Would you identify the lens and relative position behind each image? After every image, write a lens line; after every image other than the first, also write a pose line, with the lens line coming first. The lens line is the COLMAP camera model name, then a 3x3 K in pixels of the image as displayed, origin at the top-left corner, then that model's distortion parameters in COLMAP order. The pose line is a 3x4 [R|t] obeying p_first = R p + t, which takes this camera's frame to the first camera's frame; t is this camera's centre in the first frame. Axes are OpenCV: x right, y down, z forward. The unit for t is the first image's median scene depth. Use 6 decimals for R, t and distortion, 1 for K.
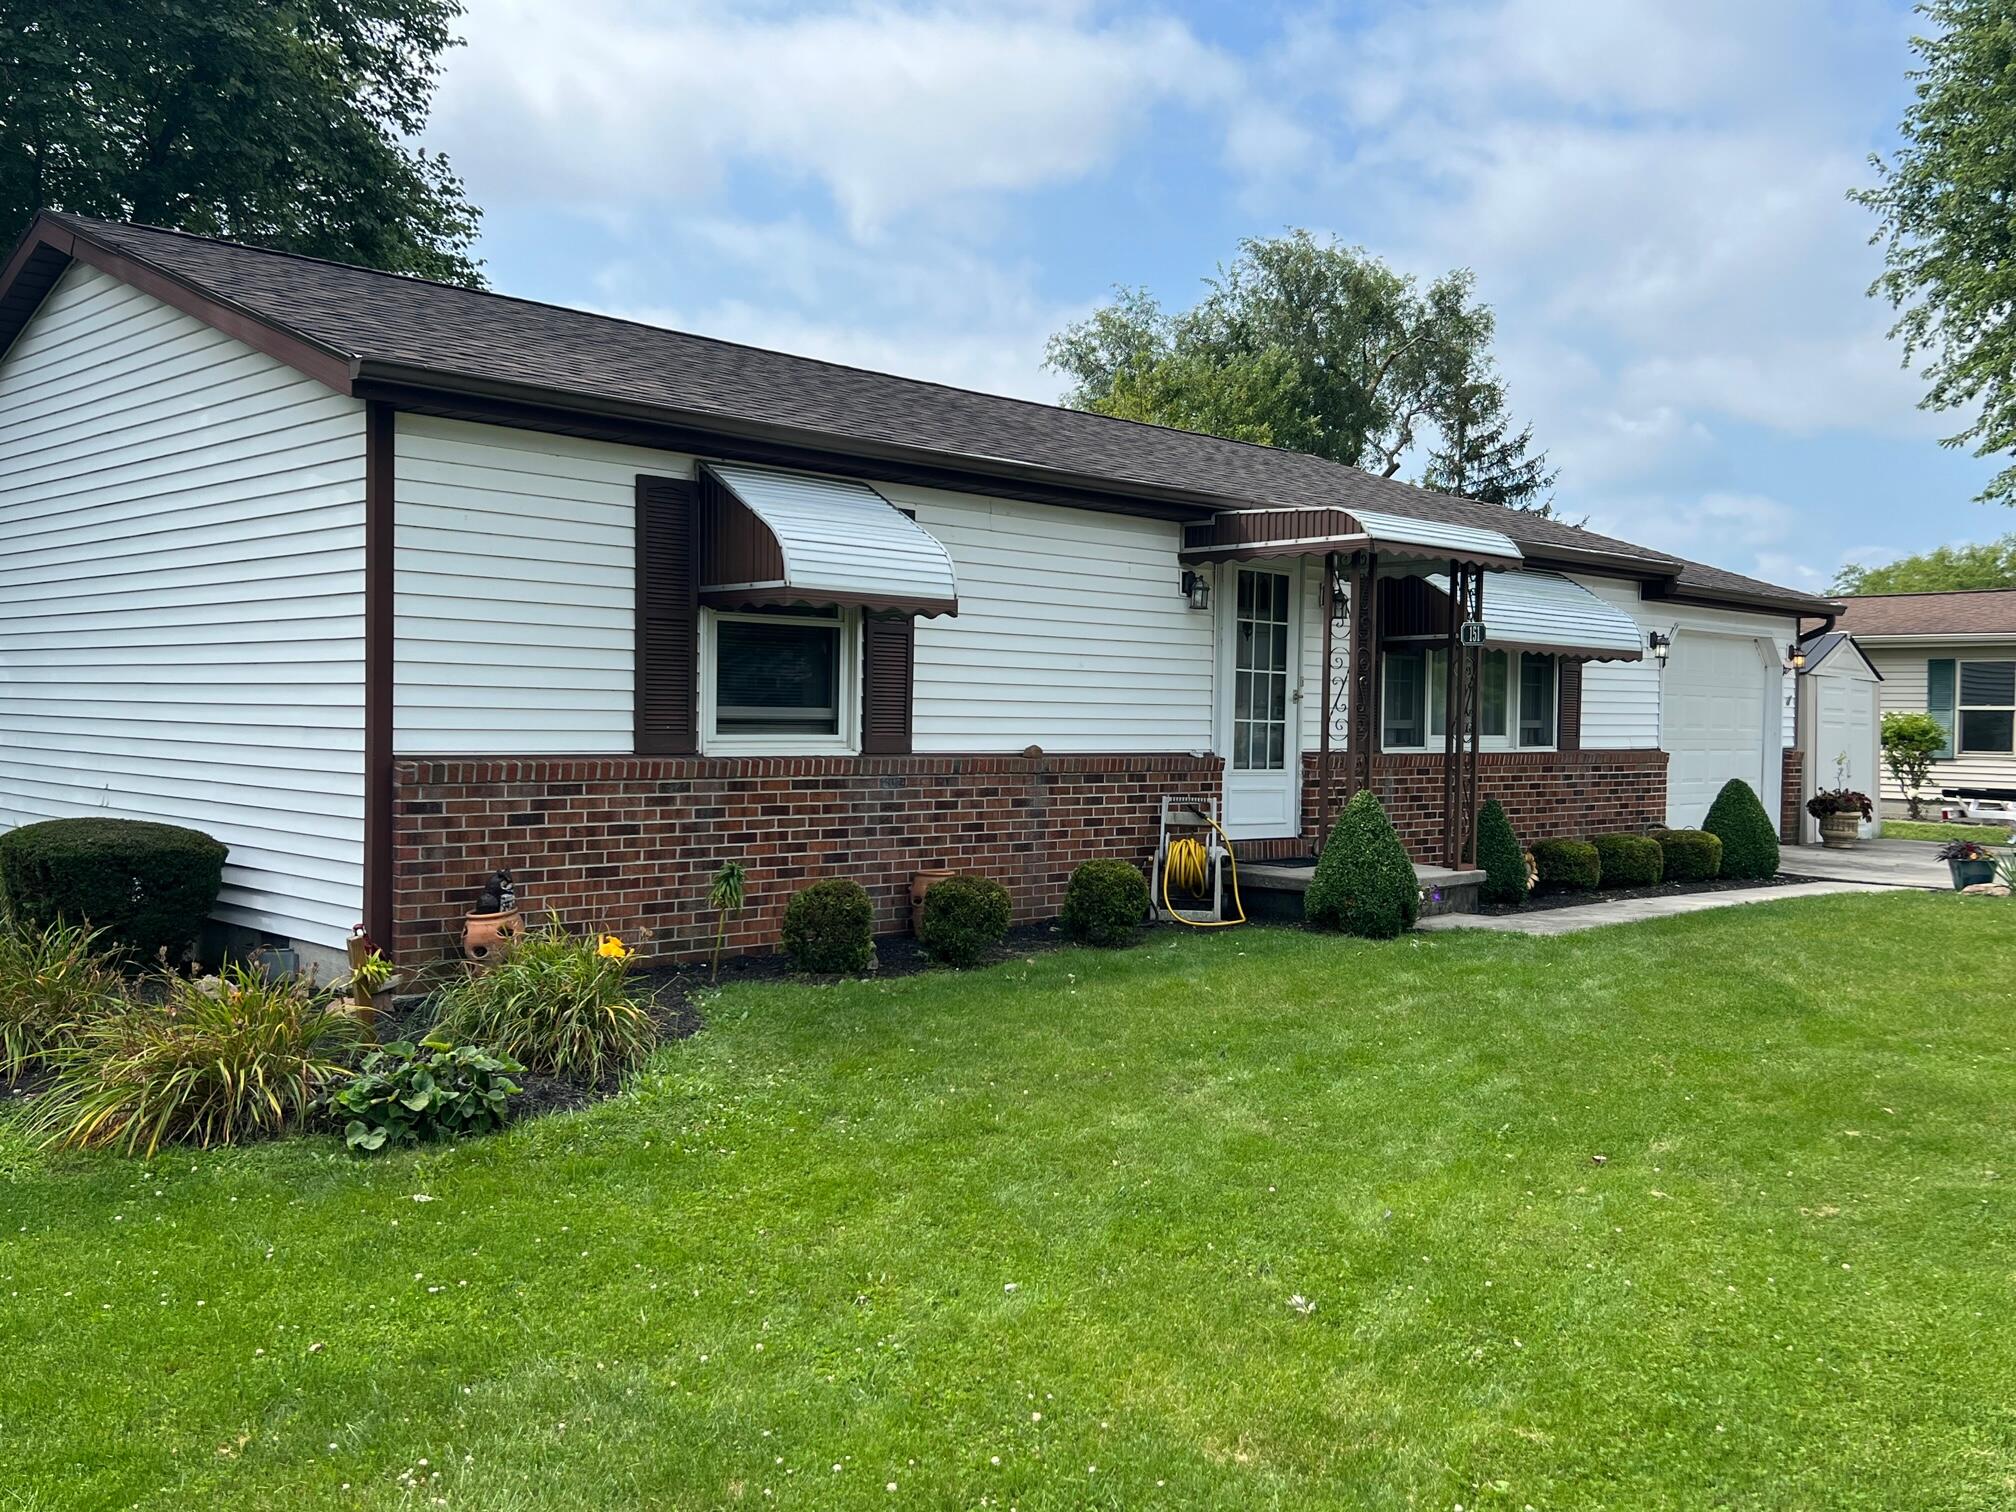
lens RADIAL K [[1810.4, 0, 1009.9], [0, 1810.4, 755.1], [0, 0, 1]] dist [0.043758, -0.003785]
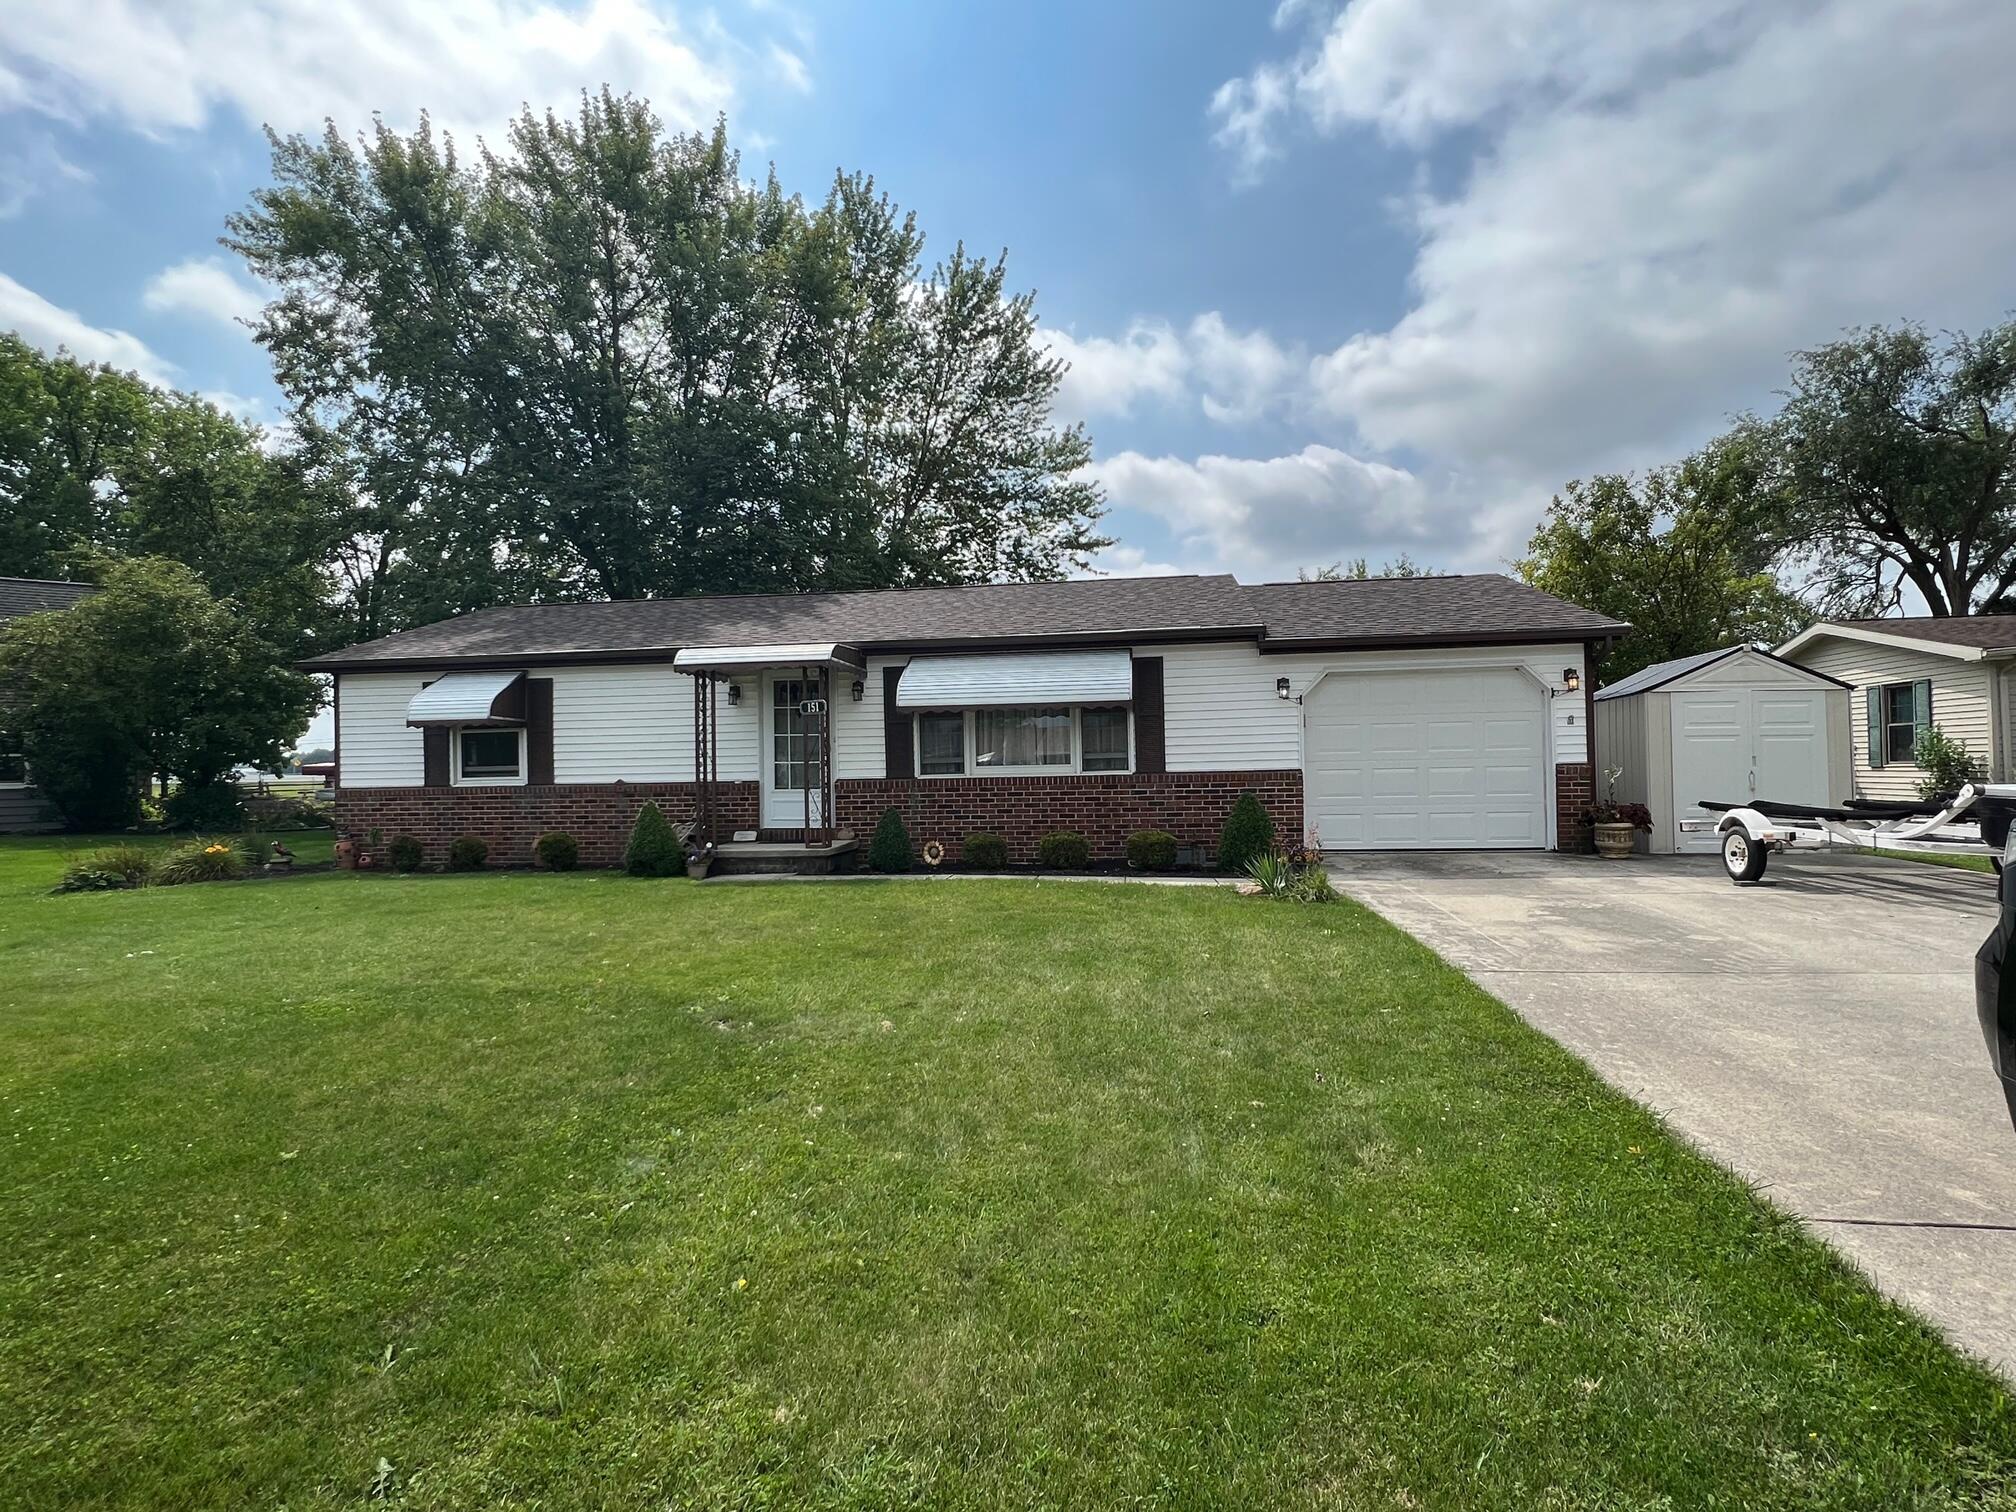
lens RADIAL K [[996.5, 0, 1001.8], [0, 996.5, 758.4], [0, 0, 1]] dist [0.000022, 0.000127]
pose [[0.598529, -0.036608, -0.800264, 1.051468], [0.011972, 0.999253, -0.036757, 0.015957], [0.801012, 0.012420, 0.598520, 0.570110]]
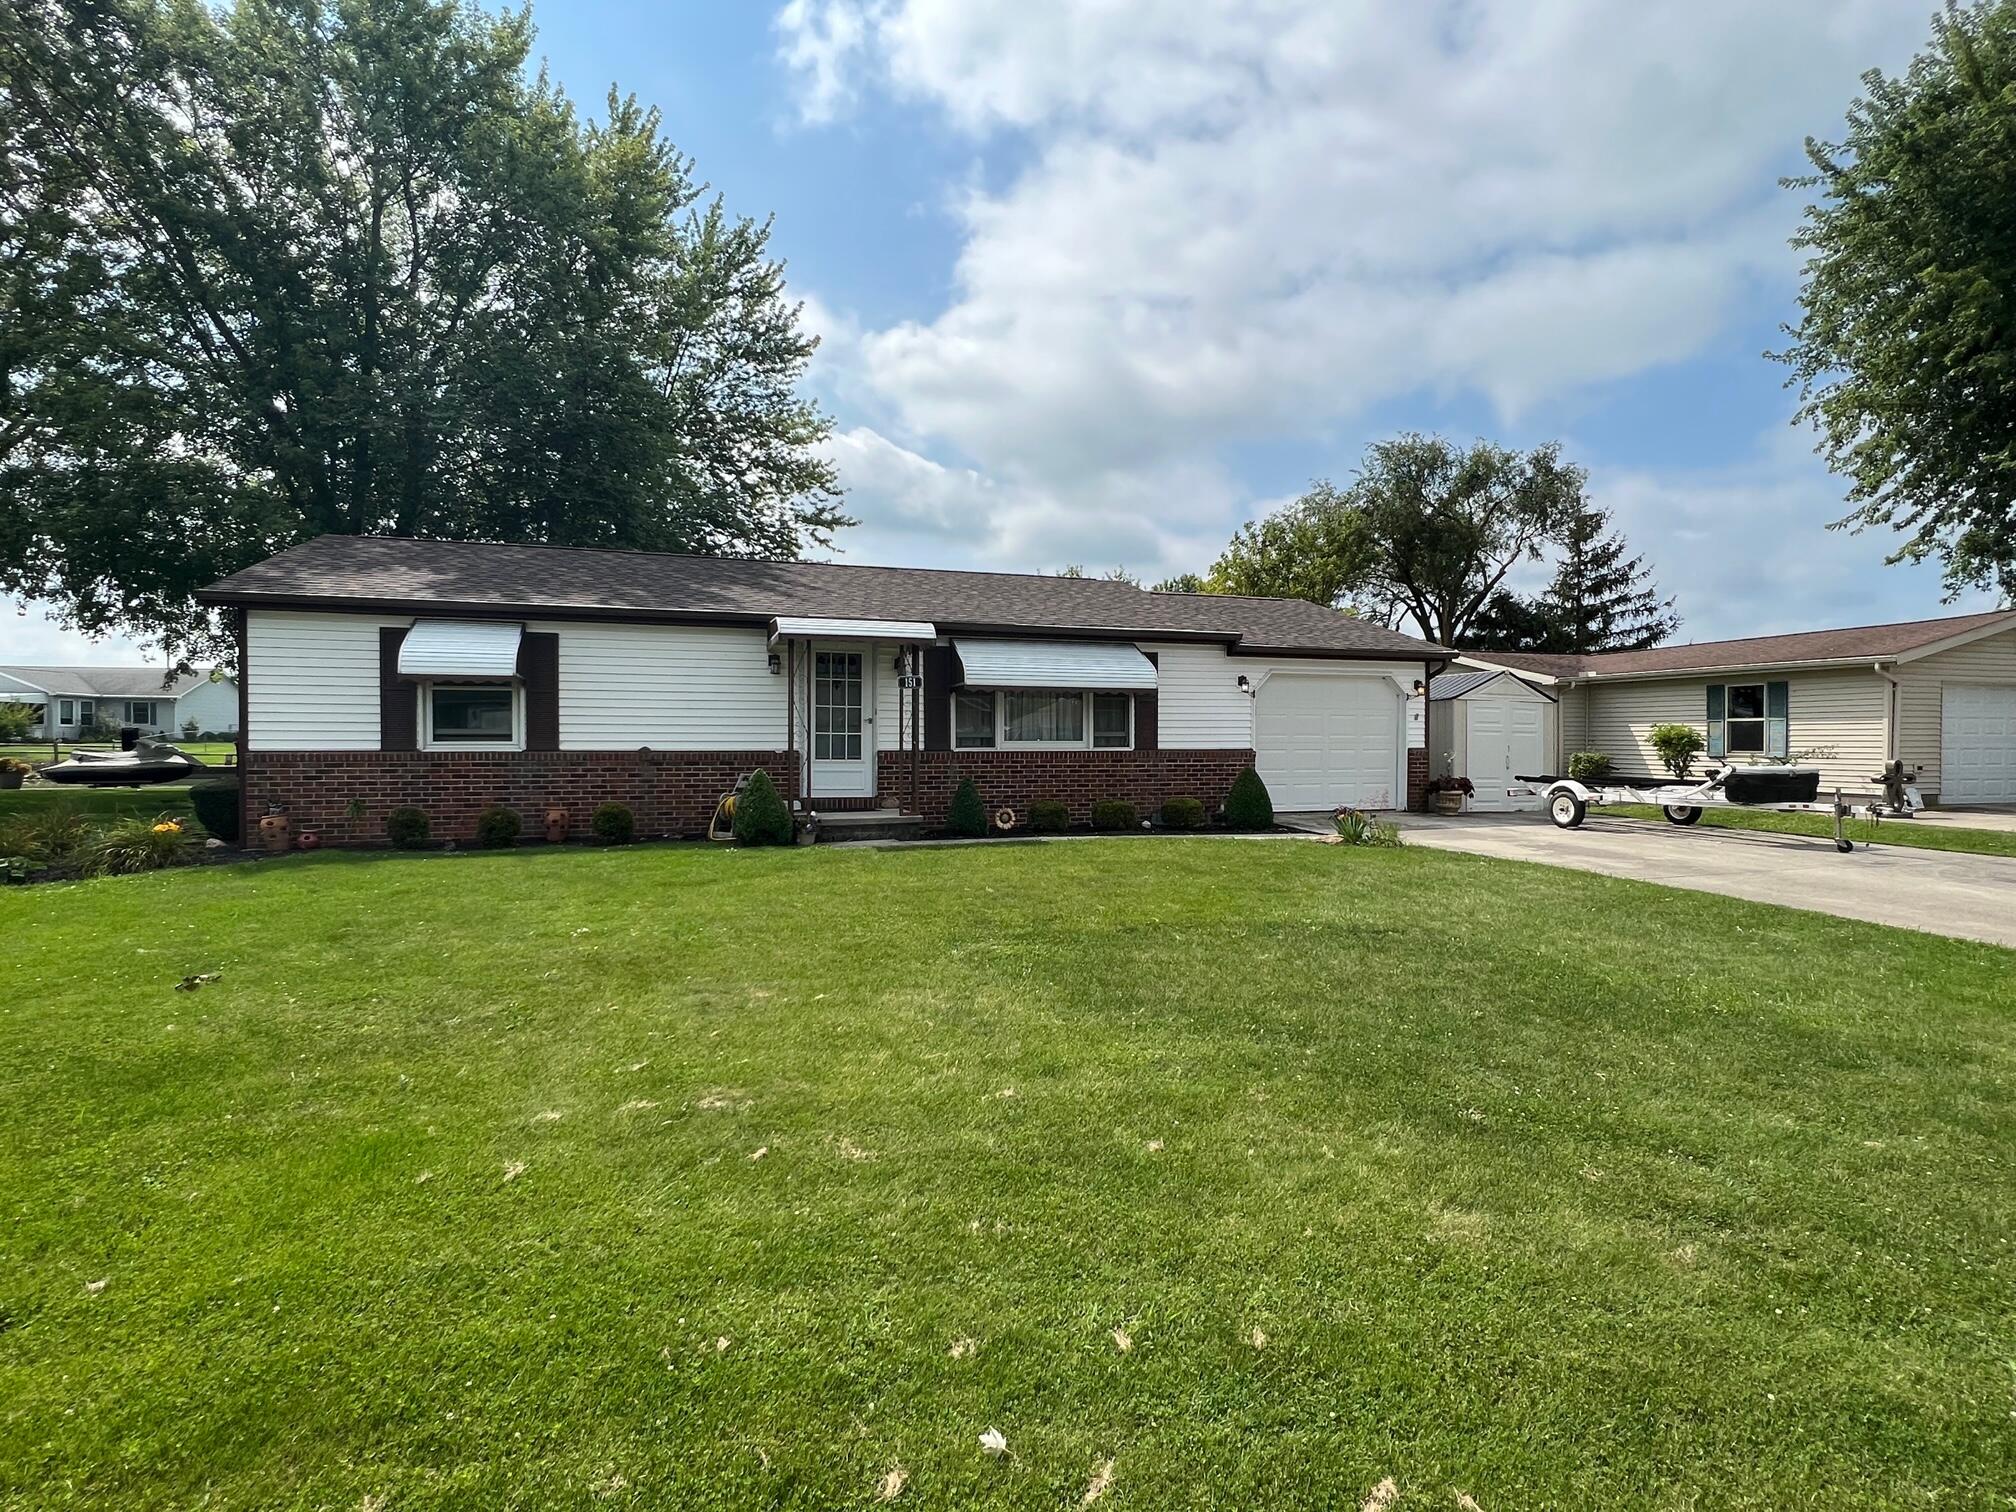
lens RADIAL K [[996.5, 0, 1001.8], [0, 996.5, 758.4], [0, 0, 1]] dist [0.000022, 0.000127]
pose [[0.891661, -0.005504, -0.452669, 0.745103], [0.002327, 0.999969, -0.007575, 0.014750], [0.452697, 0.005701, 0.891646, 0.170828]]
